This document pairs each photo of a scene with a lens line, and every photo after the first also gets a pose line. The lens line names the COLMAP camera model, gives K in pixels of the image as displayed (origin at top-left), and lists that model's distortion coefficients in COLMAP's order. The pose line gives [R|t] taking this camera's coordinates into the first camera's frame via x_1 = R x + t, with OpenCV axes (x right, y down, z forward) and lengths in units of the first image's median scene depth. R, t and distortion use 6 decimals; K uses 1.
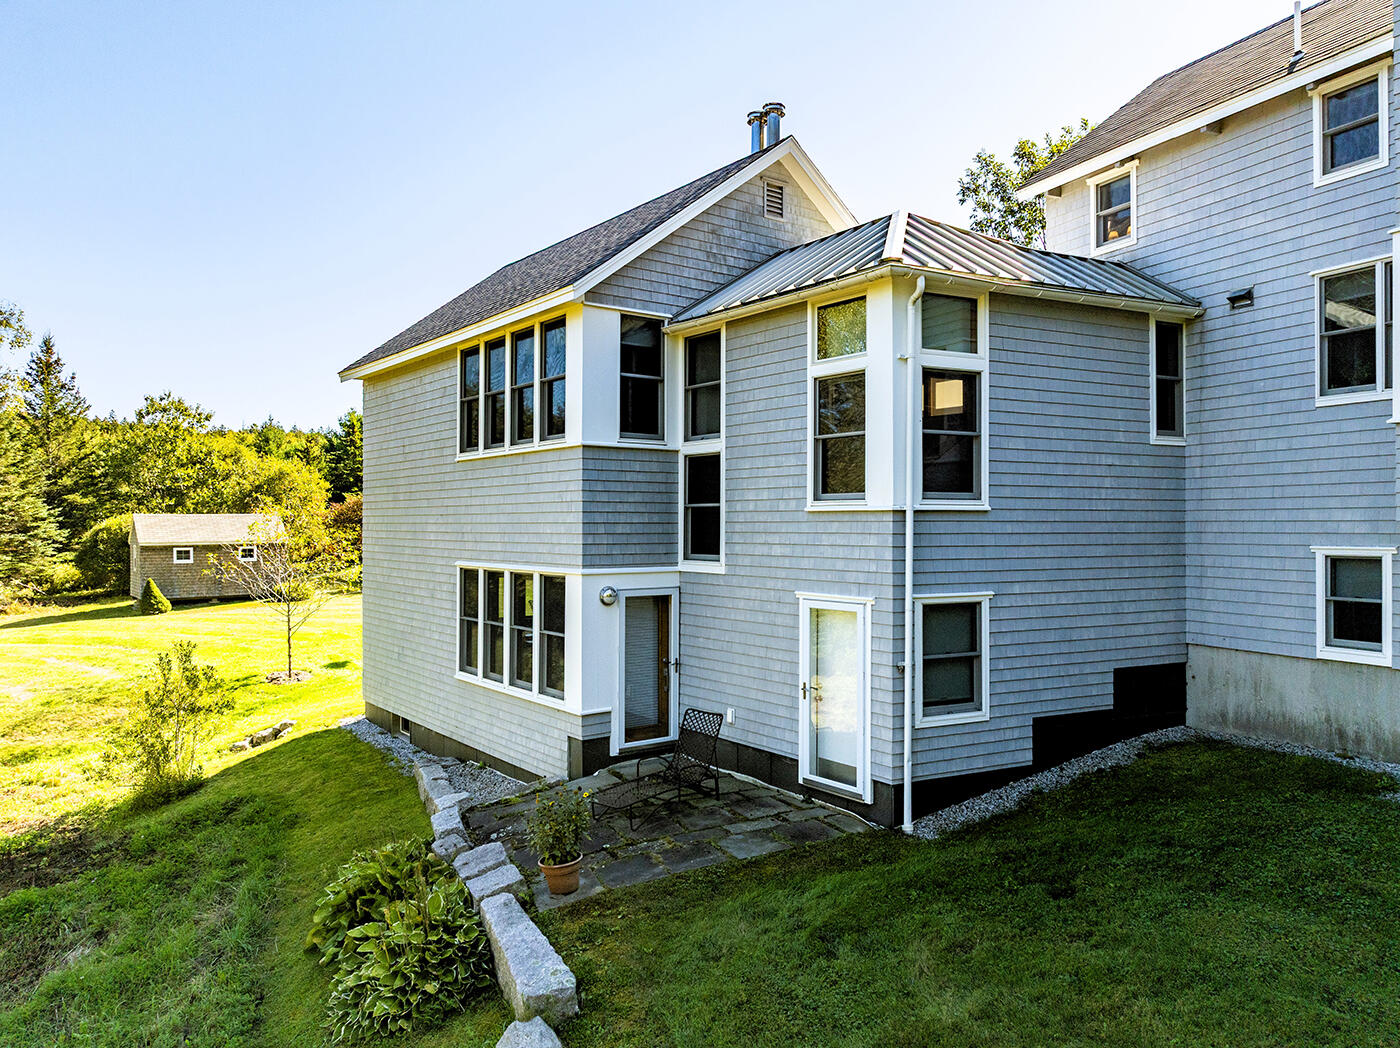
lens RADIAL K [[948.1, 0, 700.0], [0, 948.1, 524.0], [0, 0, 1]] dist [-0.015698, -0.003127]
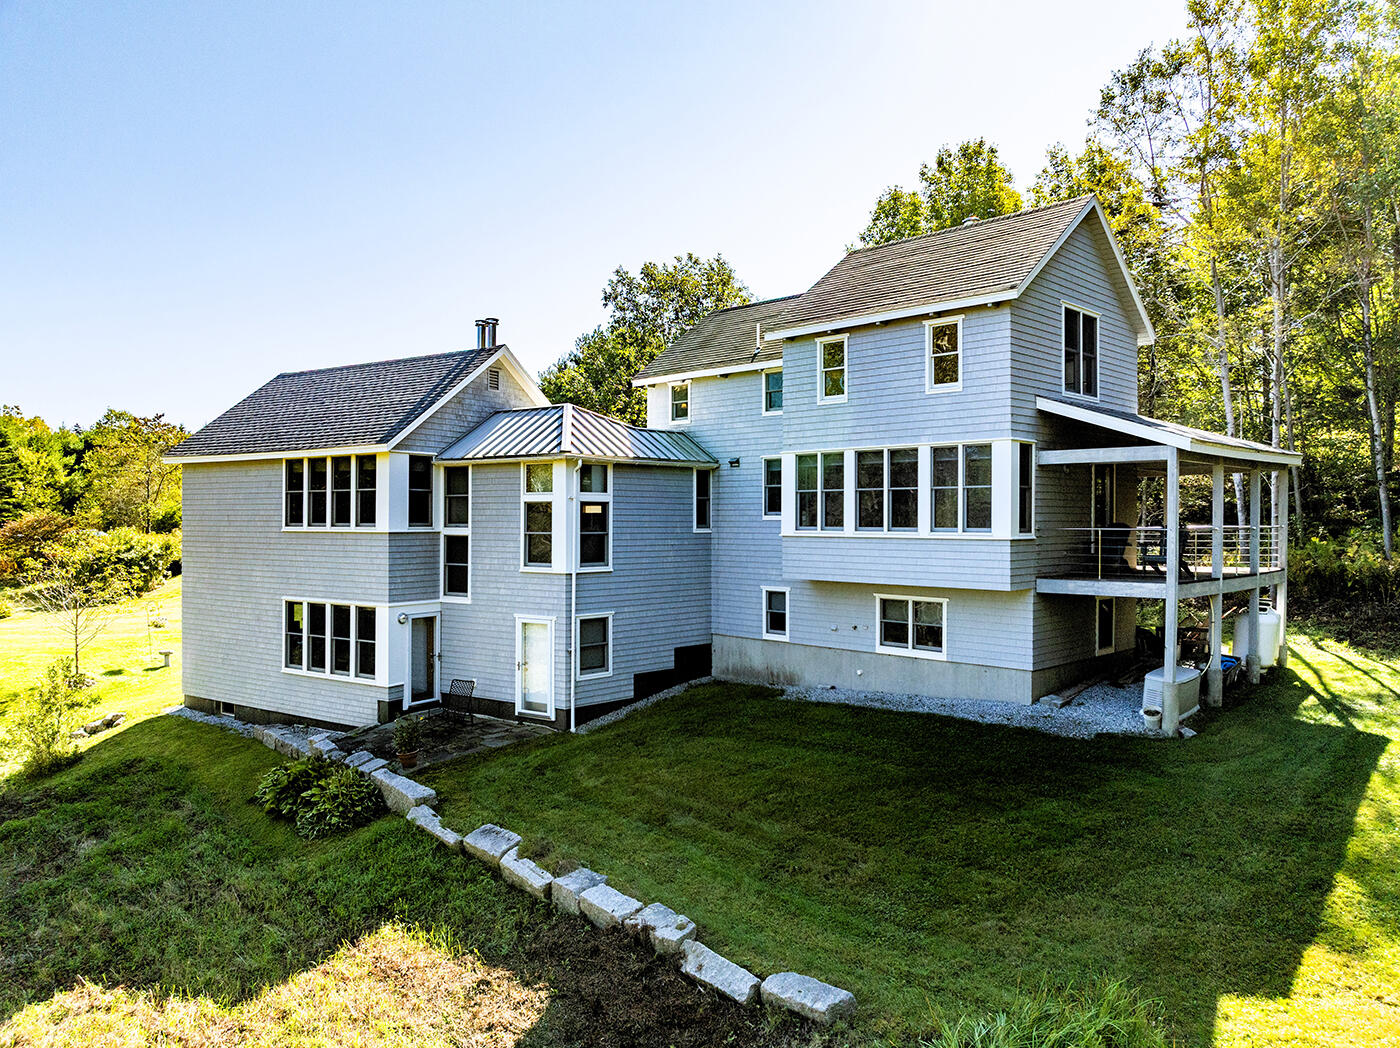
lens RADIAL K [[998.1, 0, 700.0], [0, 998.1, 524.0], [0, 0, 1]] dist [-0.032910, 0.000362]
pose [[0.935025, 0.000675, 0.354582, -0.249556], [-0.005104, 0.999920, 0.011556, -0.129187], [-0.354546, -0.012615, 0.934954, -0.958783]]
